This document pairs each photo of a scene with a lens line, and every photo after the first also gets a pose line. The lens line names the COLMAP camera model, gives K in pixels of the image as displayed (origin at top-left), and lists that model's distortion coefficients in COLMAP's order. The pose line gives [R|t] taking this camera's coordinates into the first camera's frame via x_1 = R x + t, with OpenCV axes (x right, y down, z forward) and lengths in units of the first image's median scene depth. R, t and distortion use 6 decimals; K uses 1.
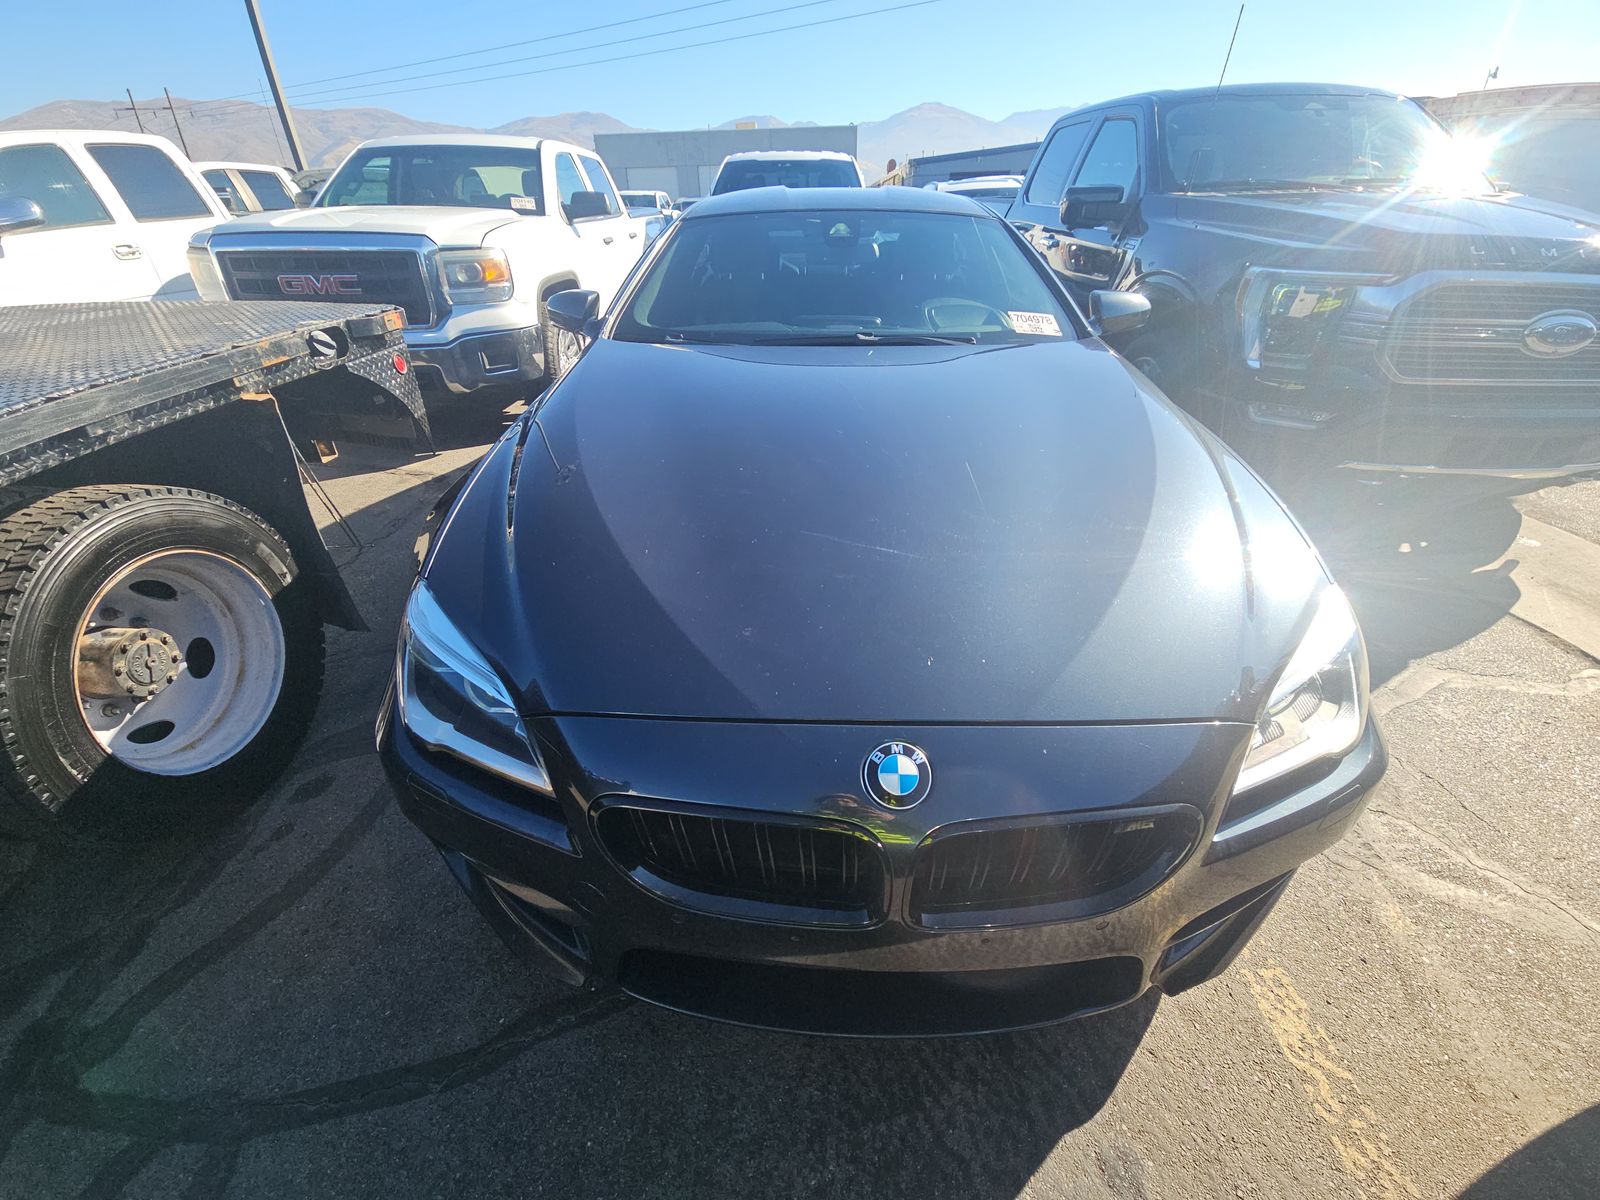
lens RADIAL K [[647.3, 0, 800.0], [0, 647.3, 600.0], [0, 0, 1]] dist [0.014026, -0.016731]
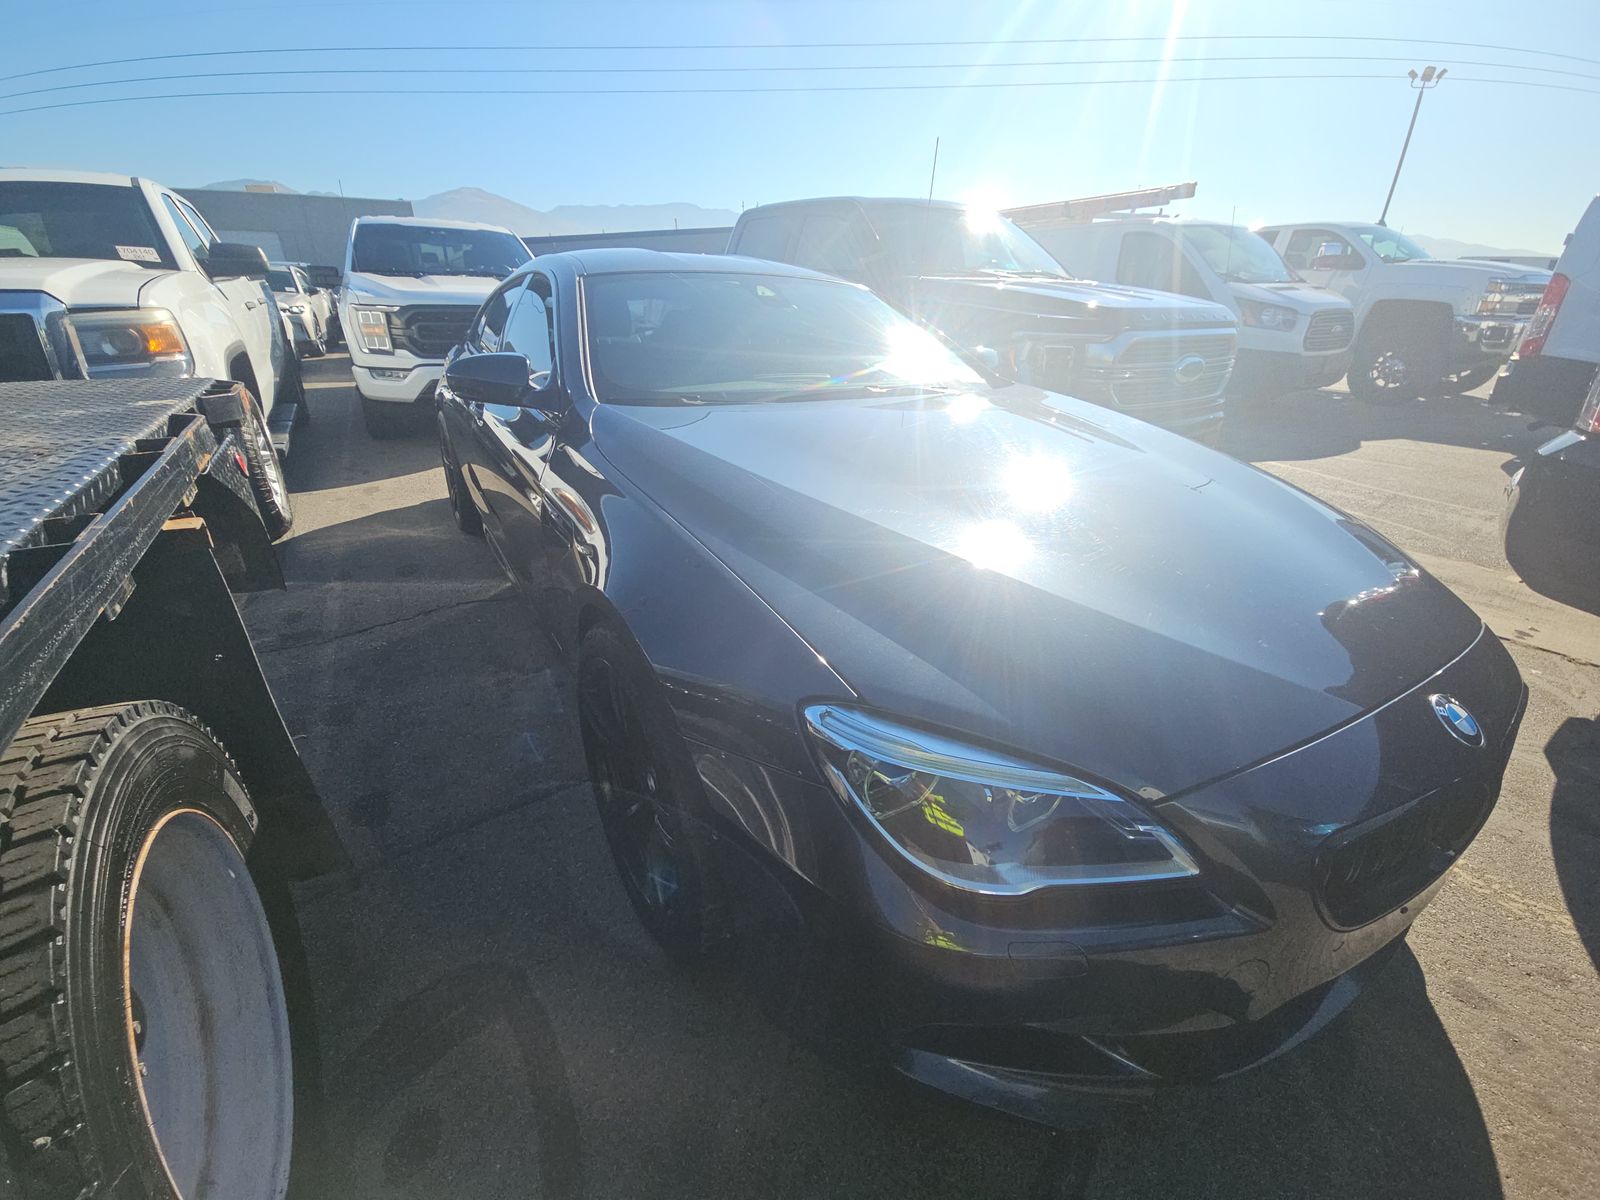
lens RADIAL K [[647.3, 0, 800.0], [0, 647.3, 600.0], [0, 0, 1]] dist [0.014026, -0.016731]
pose [[0.842574, -0.202601, 0.499021, -0.307246], [0.249931, 0.967827, -0.029062, -0.042254], [-0.477078, 0.149208, 0.866103, 0.113430]]
